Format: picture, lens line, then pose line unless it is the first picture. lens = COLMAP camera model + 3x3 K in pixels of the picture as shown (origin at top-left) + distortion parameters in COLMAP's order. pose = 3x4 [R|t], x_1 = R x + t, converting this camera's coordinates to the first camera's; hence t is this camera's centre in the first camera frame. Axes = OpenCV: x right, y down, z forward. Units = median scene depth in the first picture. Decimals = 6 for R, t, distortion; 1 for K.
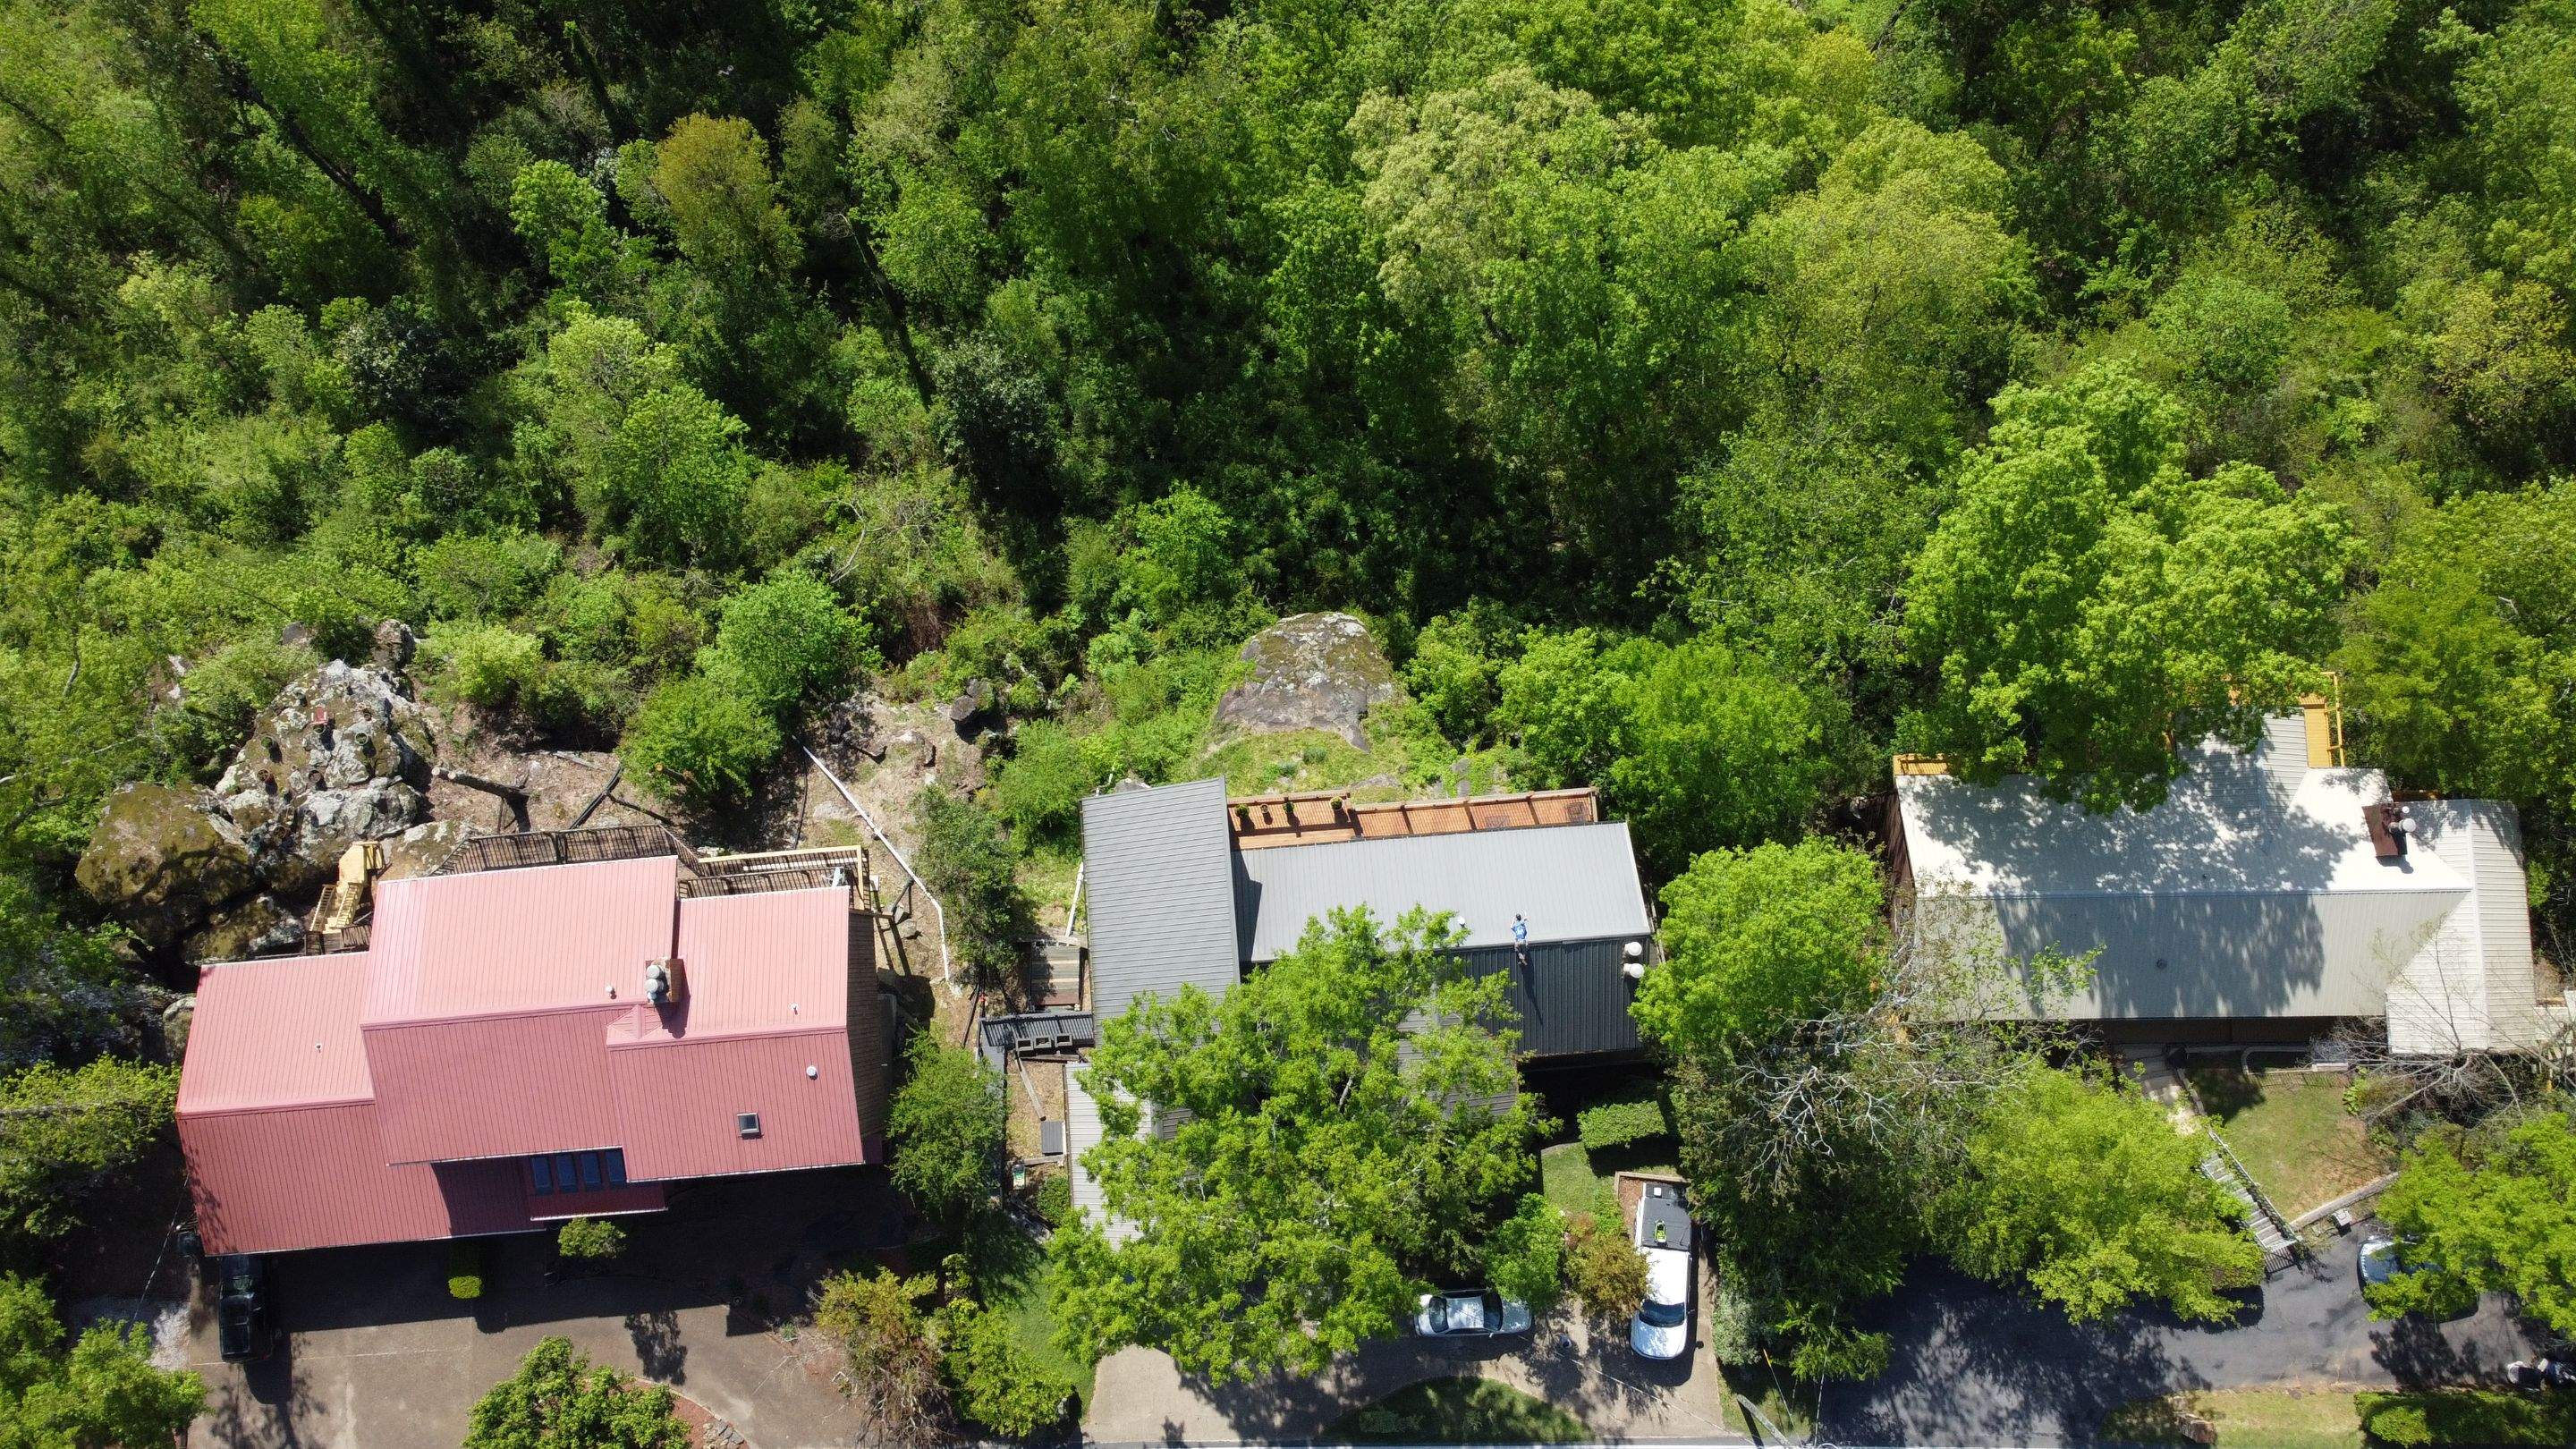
lens RADIAL K [[1916.0, 0, 1279.4], [0, 1916.0, 735.7], [0, 0, 1]] dist [-0.004603, -0.005239]
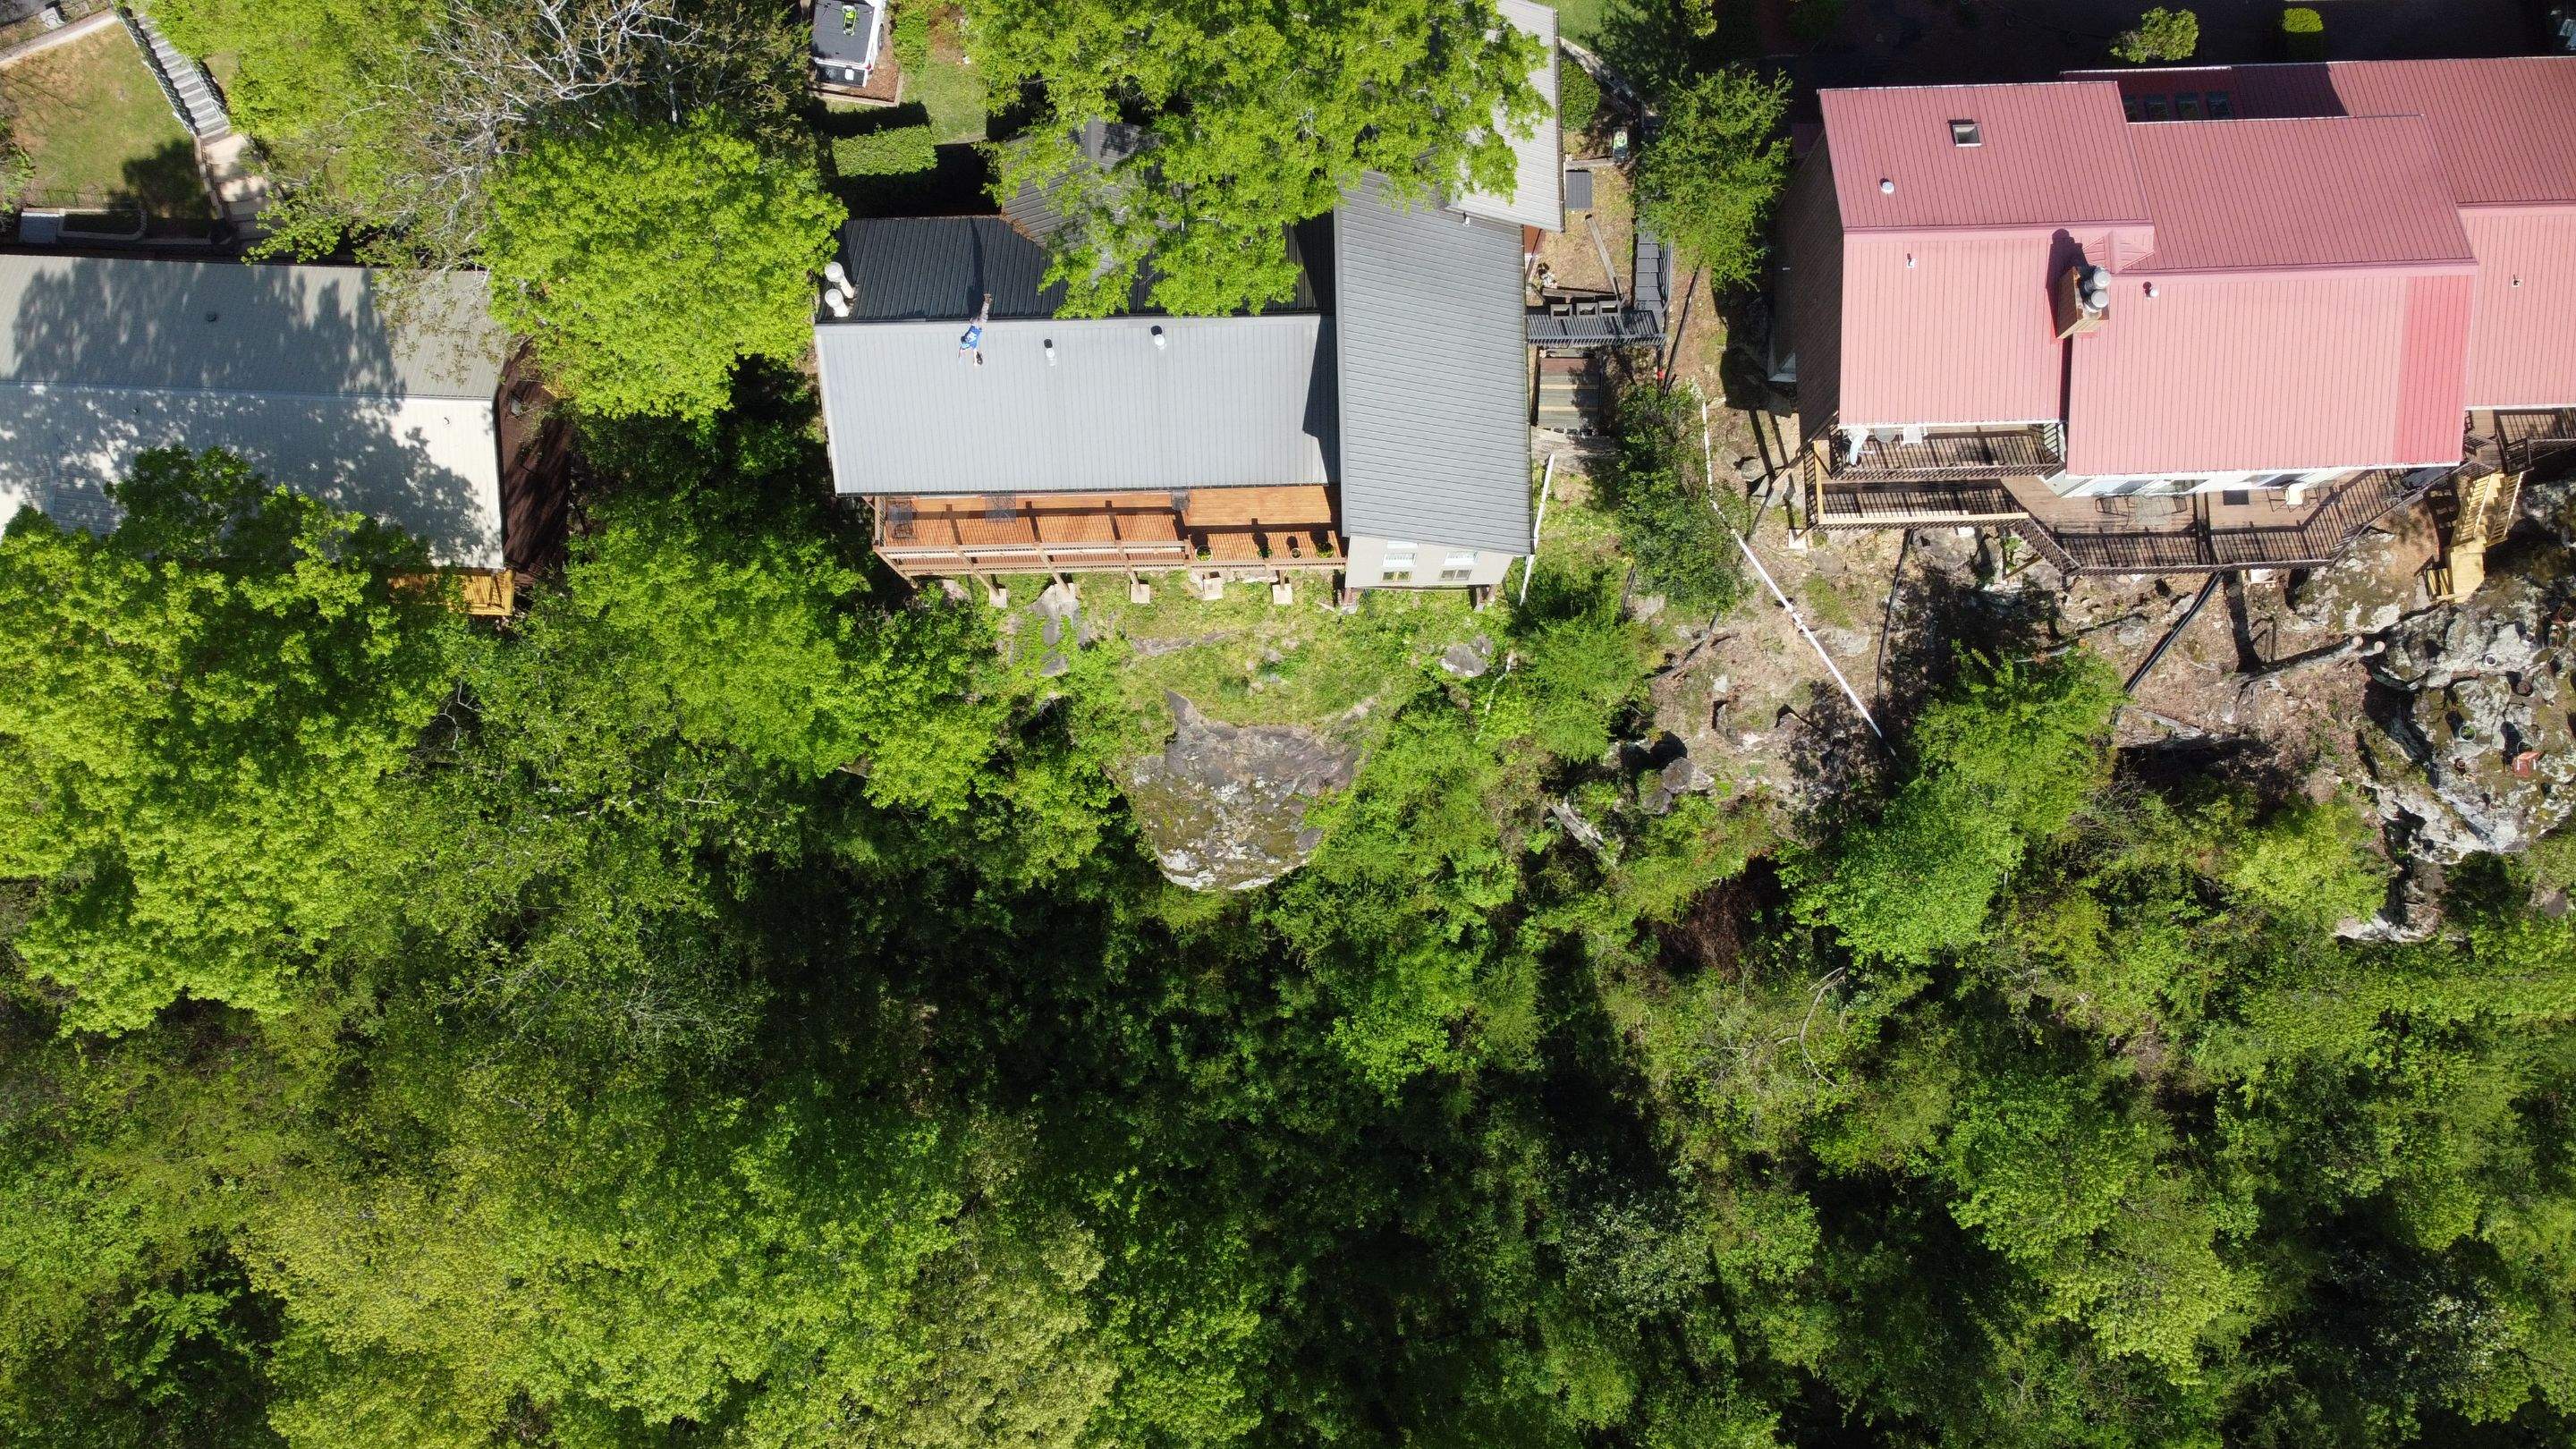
lens RADIAL K [[1916.0, 0, 1279.4], [0, 1916.0, 735.7], [0, 0, 1]] dist [-0.004603, -0.005239]
pose [[-0.998021, -0.053650, 0.032810, -0.028544], [0.059778, -0.971343, 0.230044, -0.199964], [0.019528, 0.231550, 0.972627, 0.239693]]
